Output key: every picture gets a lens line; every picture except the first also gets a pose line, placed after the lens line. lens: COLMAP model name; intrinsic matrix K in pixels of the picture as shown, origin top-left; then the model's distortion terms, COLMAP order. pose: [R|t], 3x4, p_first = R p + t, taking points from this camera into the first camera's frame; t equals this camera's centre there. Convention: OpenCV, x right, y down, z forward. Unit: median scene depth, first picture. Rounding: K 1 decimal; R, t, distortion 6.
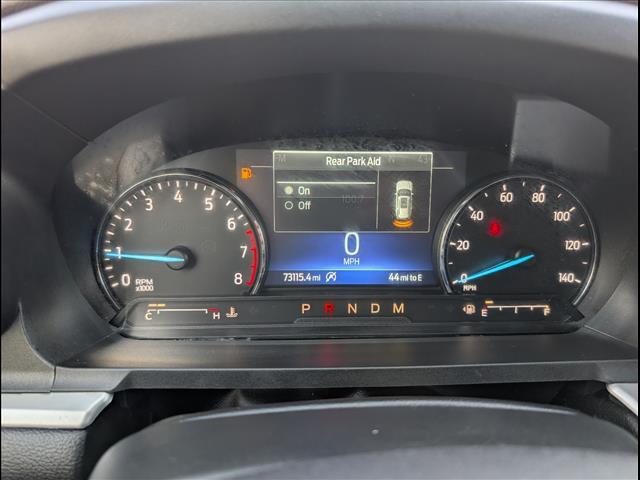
lens RADIAL K [[455.8, 0, 320.0], [0, 455.8, 240.0], [0, 0, 1]] dist [-0.001821, -0.000768]
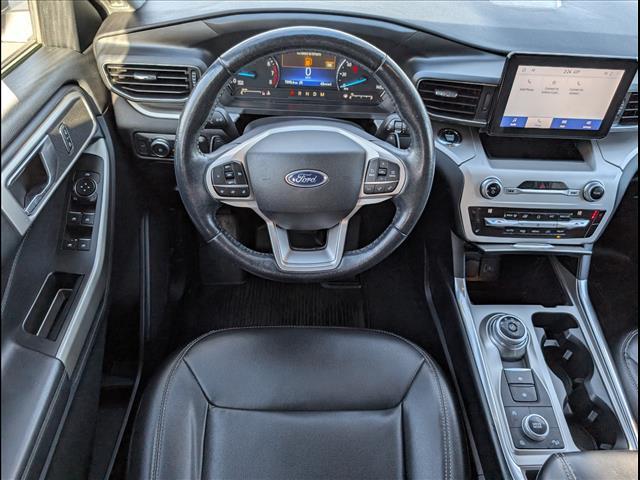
lens RADIAL K [[455.8, 0, 320.0], [0, 455.8, 240.0], [0, 0, 1]] dist [-0.001821, -0.000768]
pose [[0.998557, 0.044516, 0.030022, 0.109016], [-0.053424, 0.879690, 0.472537, -0.445614], [-0.005374, -0.473459, 0.880800, -2.209206]]
